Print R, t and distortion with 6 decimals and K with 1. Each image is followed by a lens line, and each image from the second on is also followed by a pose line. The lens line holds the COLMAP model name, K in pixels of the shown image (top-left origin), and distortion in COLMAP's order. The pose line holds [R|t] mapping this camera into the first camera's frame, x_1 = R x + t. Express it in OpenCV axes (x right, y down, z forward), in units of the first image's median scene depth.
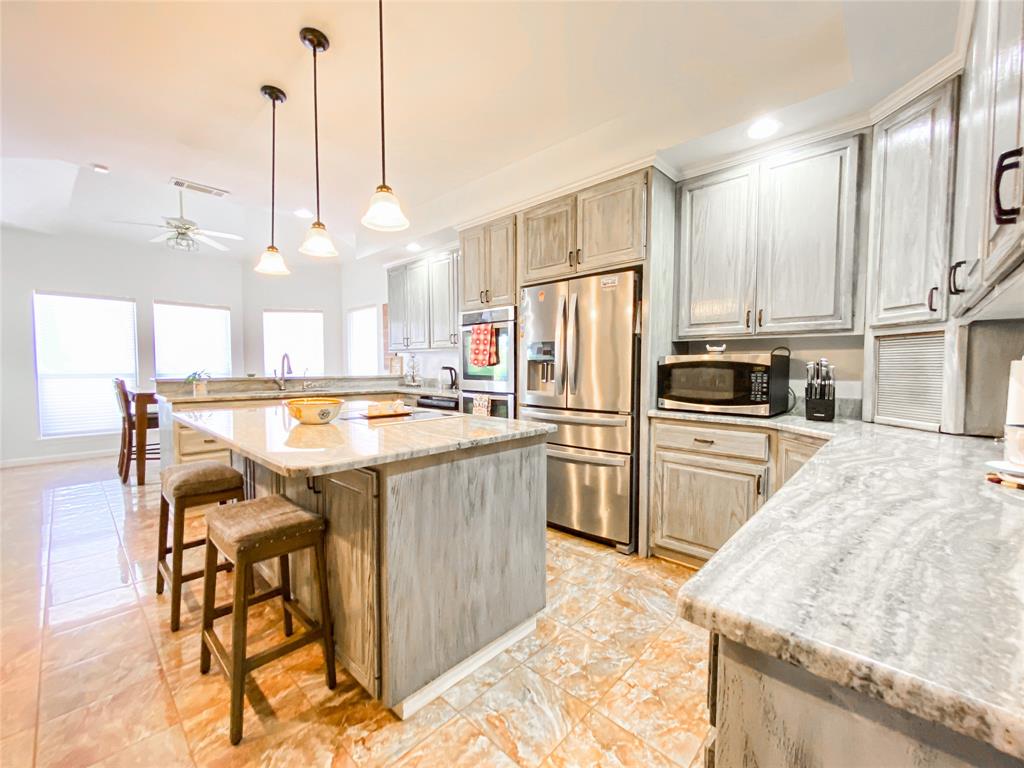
lens RADIAL K [[418.4, 0, 517.1], [0, 418.4, 379.3], [0, 0, 1]] dist [0.007894, -0.000161]
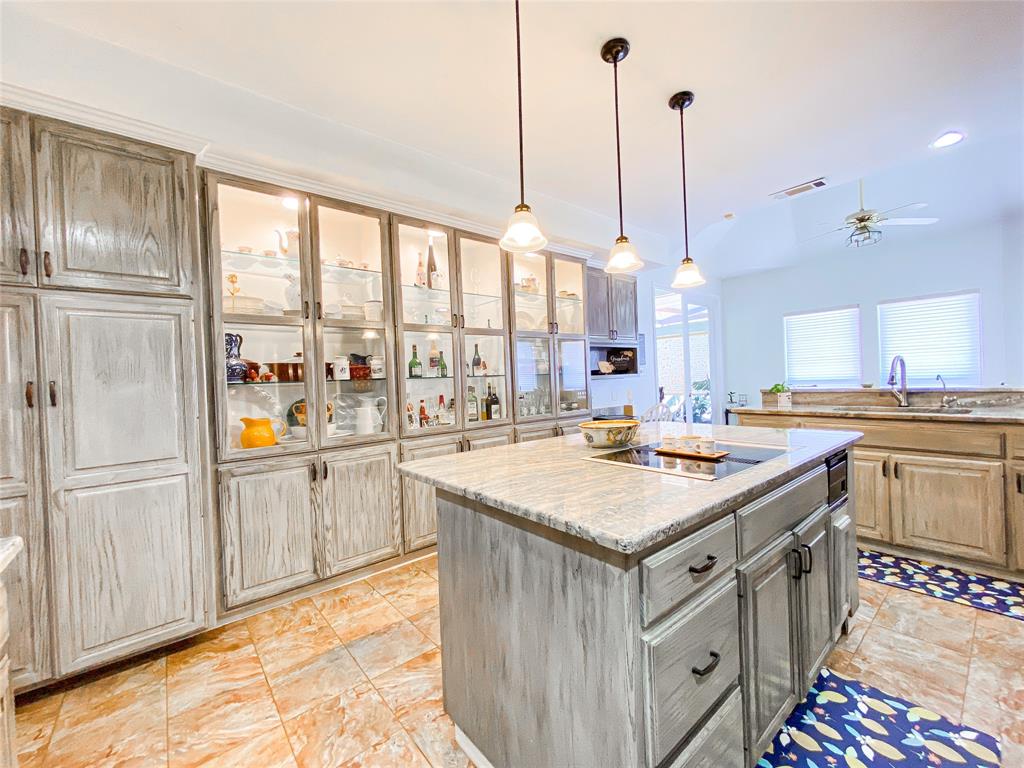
lens RADIAL K [[418.4, 0, 521.0], [0, 418.4, 387.7], [0, 0, 1]] dist [0.007894, -0.000161]
pose [[-0.118498, 0.023631, -0.992673, 0.565620], [0.002315, 0.999721, 0.023523, -0.058796], [0.992952, 0.000490, -0.118519, 1.015935]]
